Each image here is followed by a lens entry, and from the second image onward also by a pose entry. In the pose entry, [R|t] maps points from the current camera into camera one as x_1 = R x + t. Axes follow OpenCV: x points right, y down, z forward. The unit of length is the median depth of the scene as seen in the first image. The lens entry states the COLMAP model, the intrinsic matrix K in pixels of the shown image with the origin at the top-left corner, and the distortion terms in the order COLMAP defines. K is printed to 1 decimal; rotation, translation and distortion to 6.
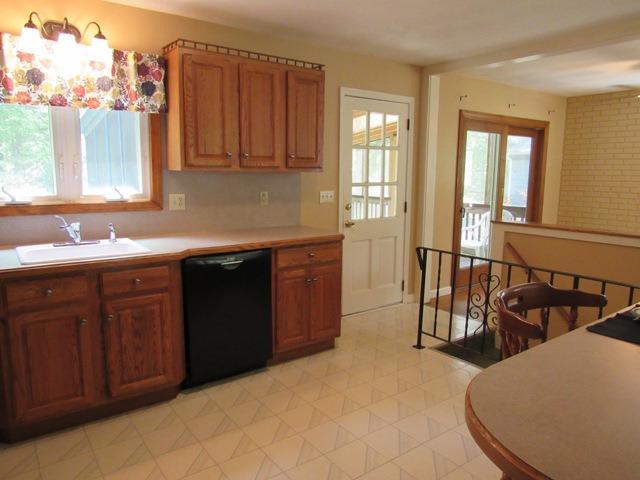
lens RADIAL K [[458.1, 0, 320.0], [0, 458.1, 240.0], [0, 0, 1]] dist [-0.022229, 0.003457]
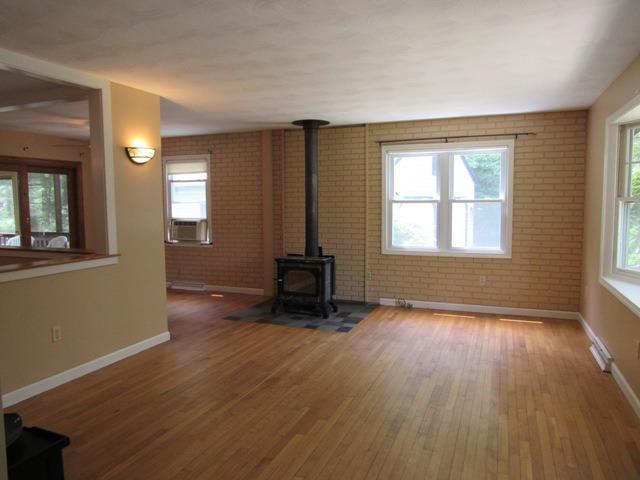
lens RADIAL K [[458.1, 0, 320.0], [0, 458.1, 240.0], [0, 0, 1]] dist [-0.022229, 0.003457]
pose [[0.850937, -0.059298, 0.521909, 0.846219], [0.093524, 0.994835, -0.039453, 0.122243], [-0.516874, 0.082383, 0.852088, -0.766236]]
